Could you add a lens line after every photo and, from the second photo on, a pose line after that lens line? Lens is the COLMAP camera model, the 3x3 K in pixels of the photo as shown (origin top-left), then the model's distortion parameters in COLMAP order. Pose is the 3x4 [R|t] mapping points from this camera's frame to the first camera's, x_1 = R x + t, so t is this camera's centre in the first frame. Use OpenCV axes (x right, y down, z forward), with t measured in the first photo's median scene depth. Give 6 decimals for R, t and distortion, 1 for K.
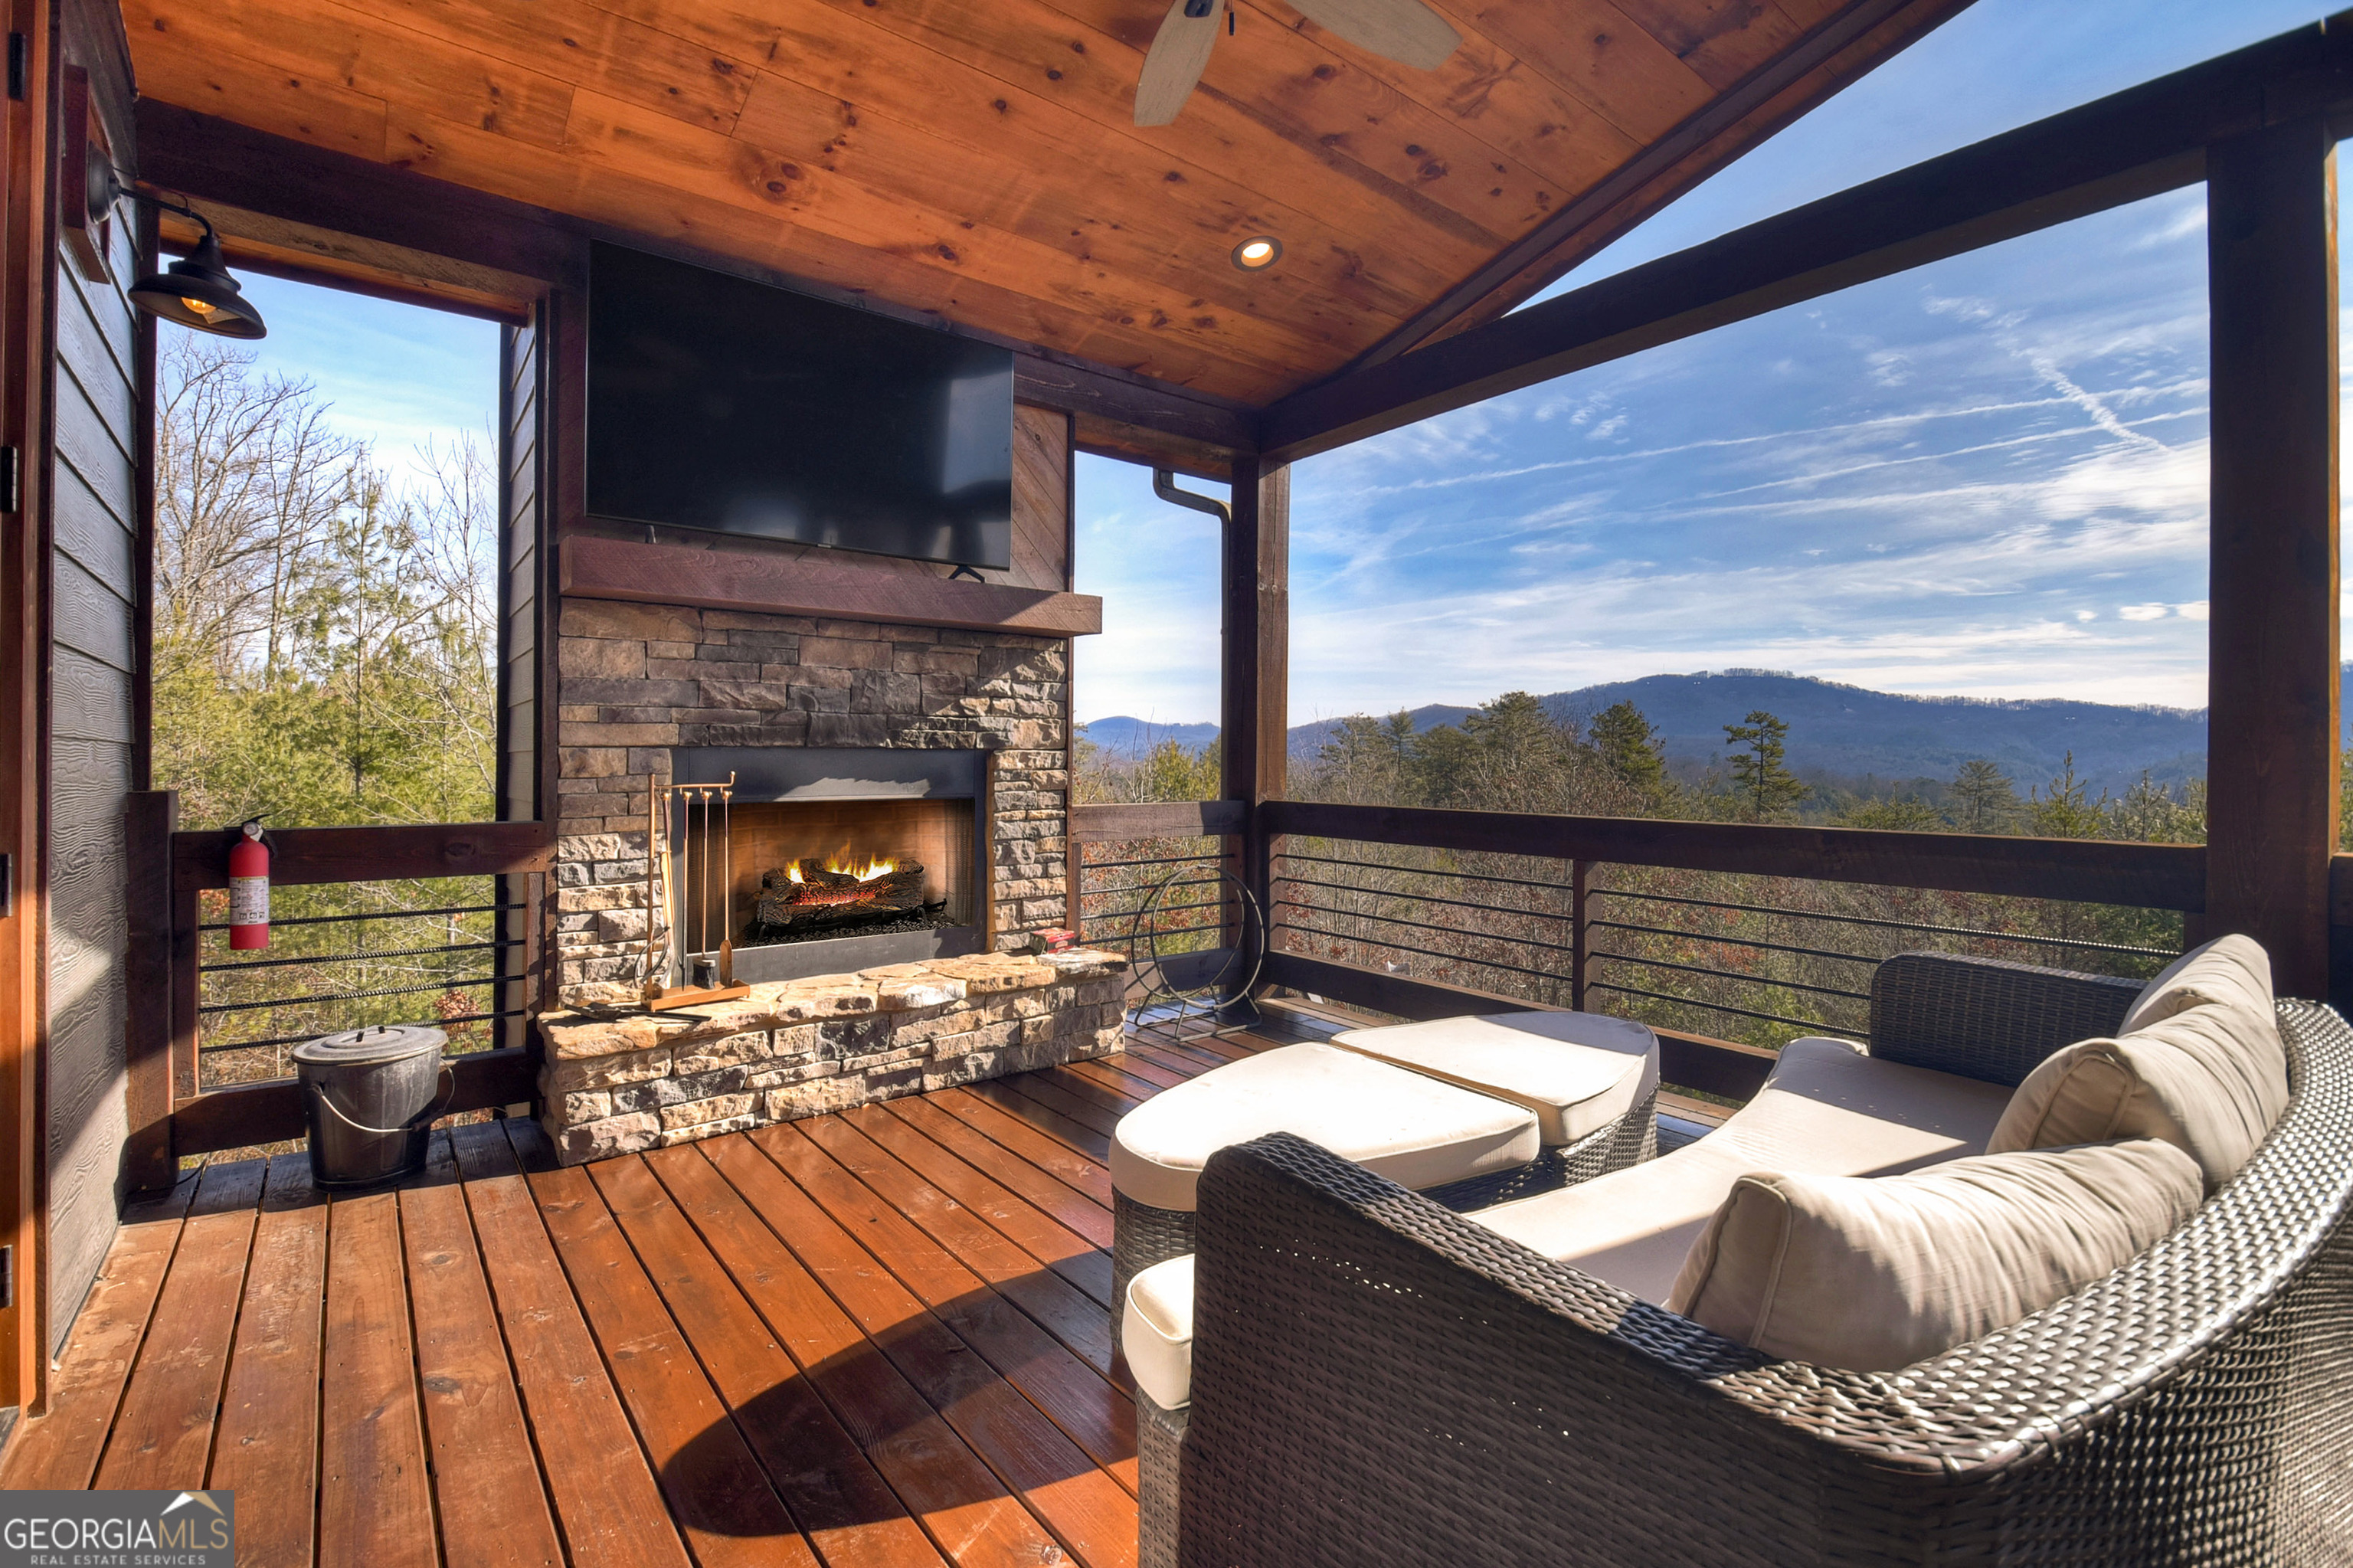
lens RADIAL K [[1052.2, 0, 1169.9], [0, 1052.2, 787.5], [0, 0, 1]] dist [-0.011697, -0.001048]
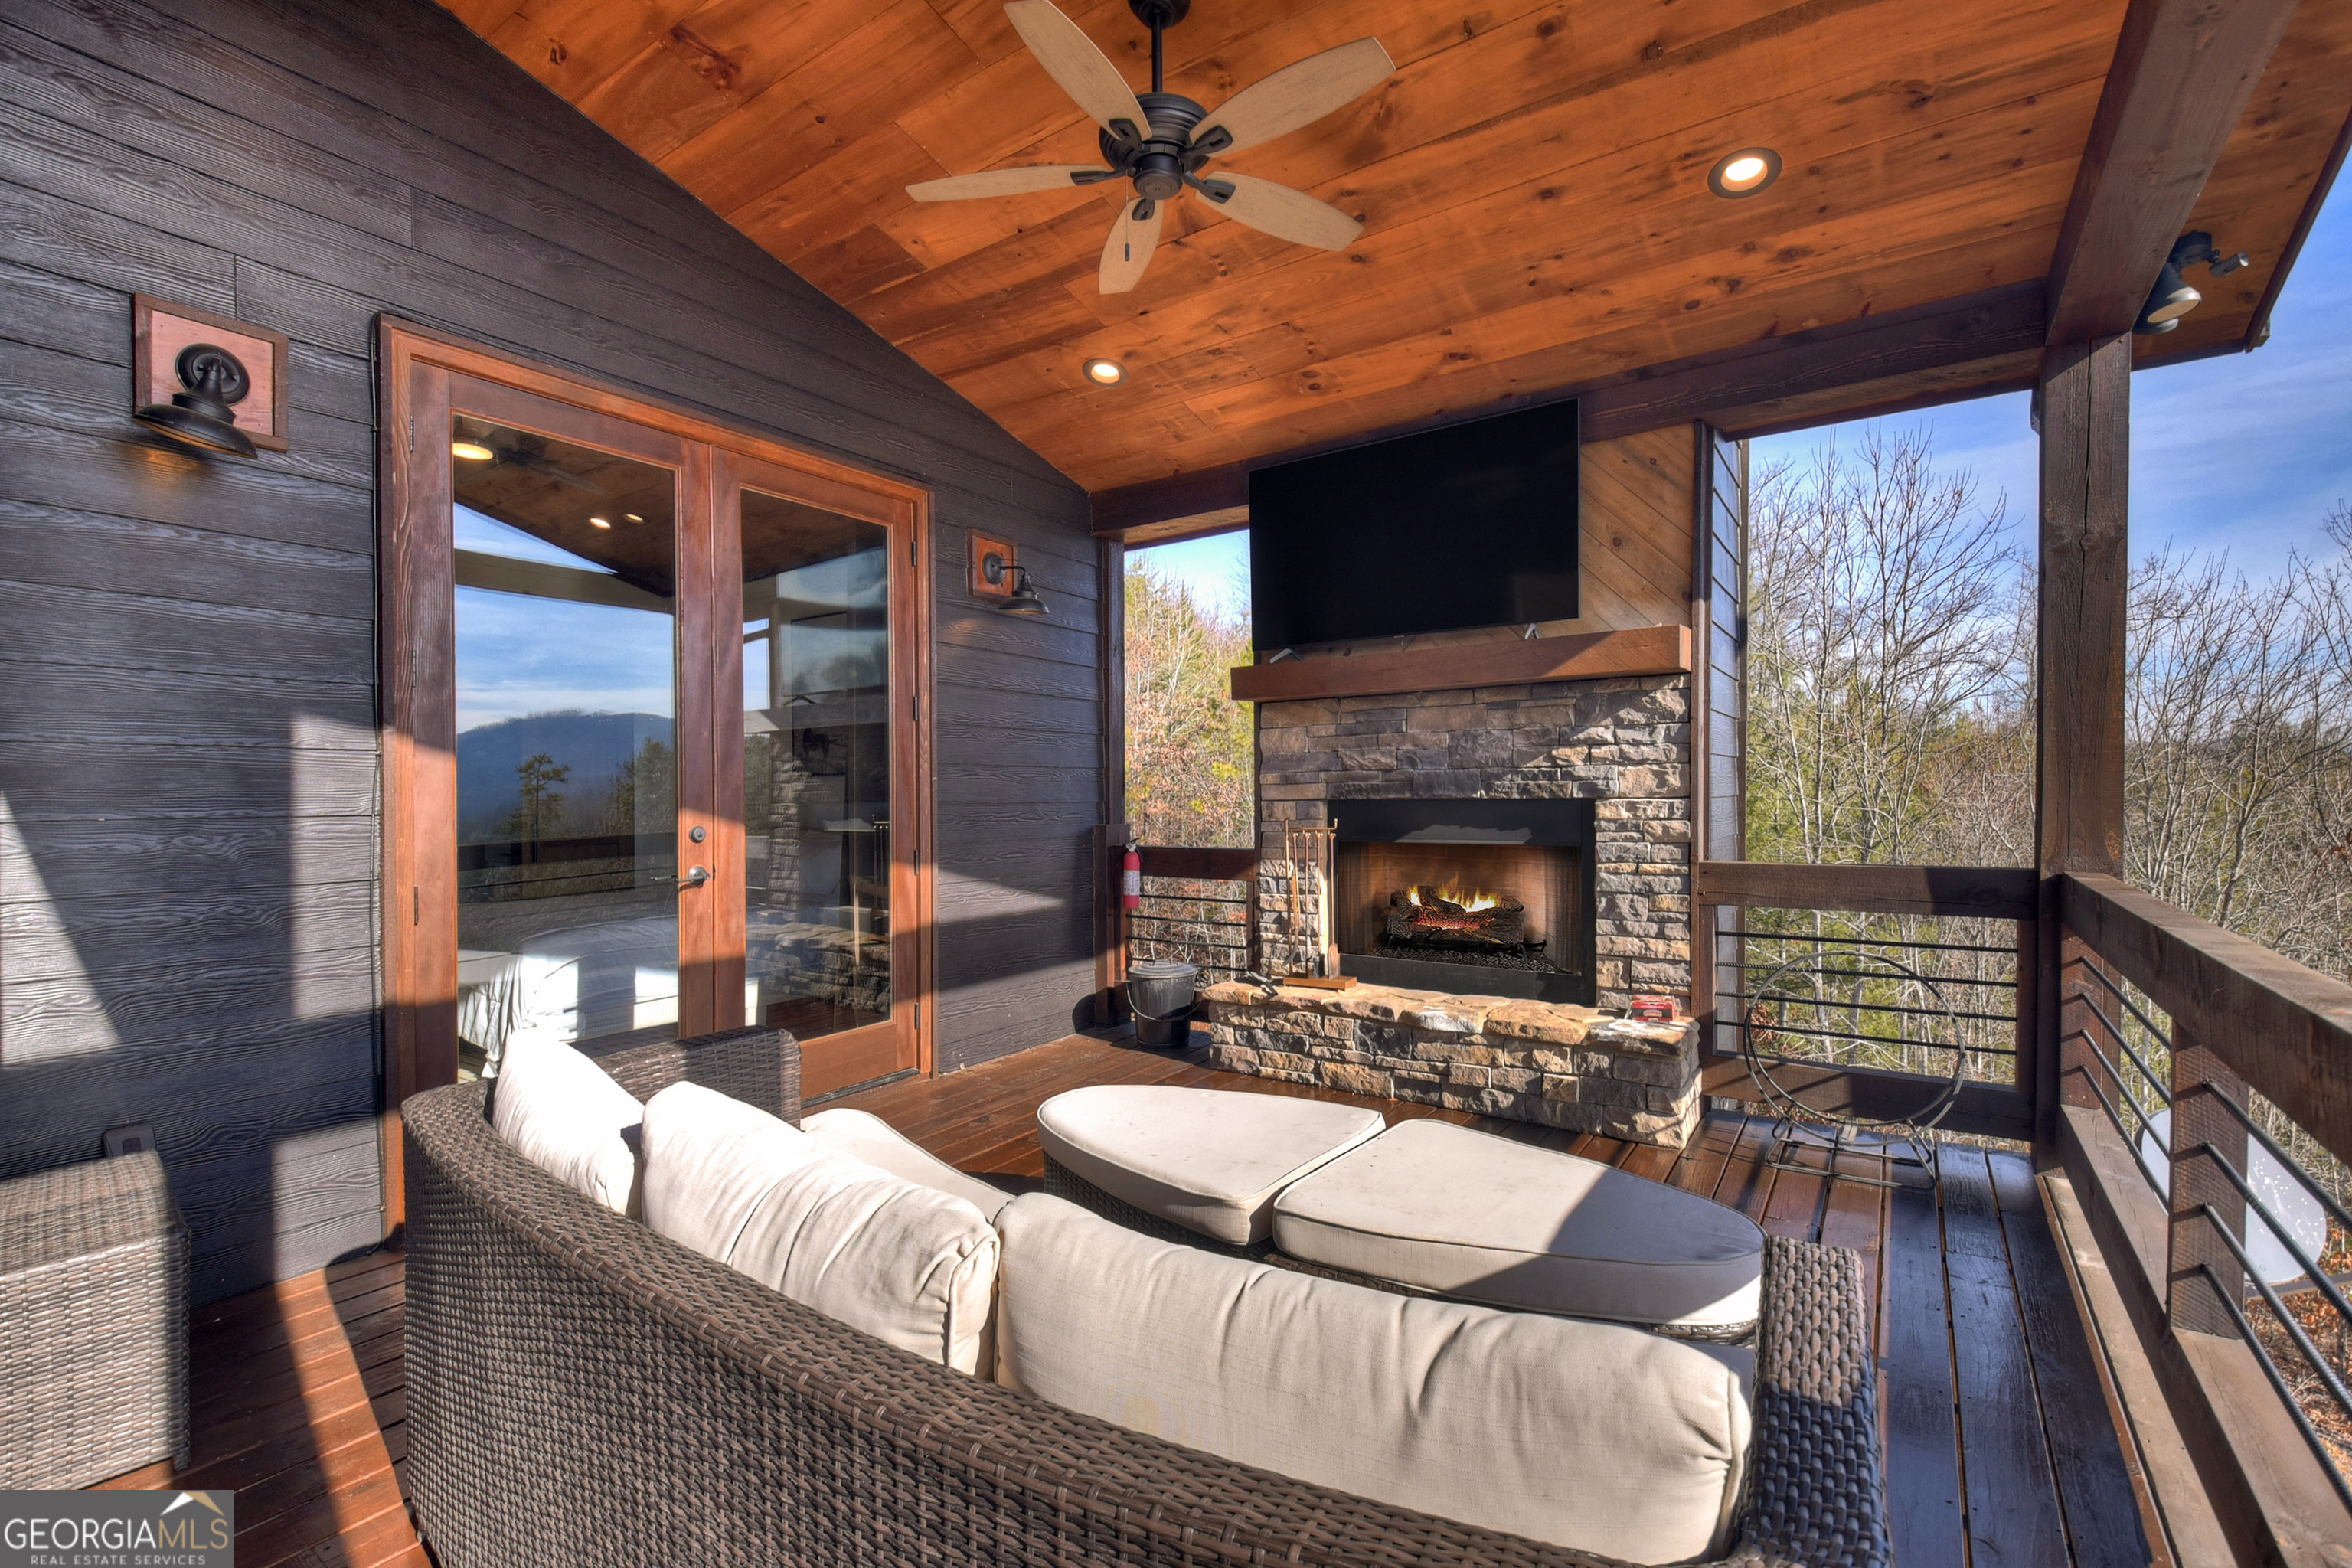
lens RADIAL K [[1051.7, 0, 1166.9], [0, 1051.7, 777.2], [0, 0, 1]] dist [-0.011697, -0.001048]
pose [[0.263243, -0.017899, -0.964563, 0.757194], [-0.013741, 0.999657, -0.022300, -0.032481], [0.964632, 0.019124, 0.262907, 0.405284]]
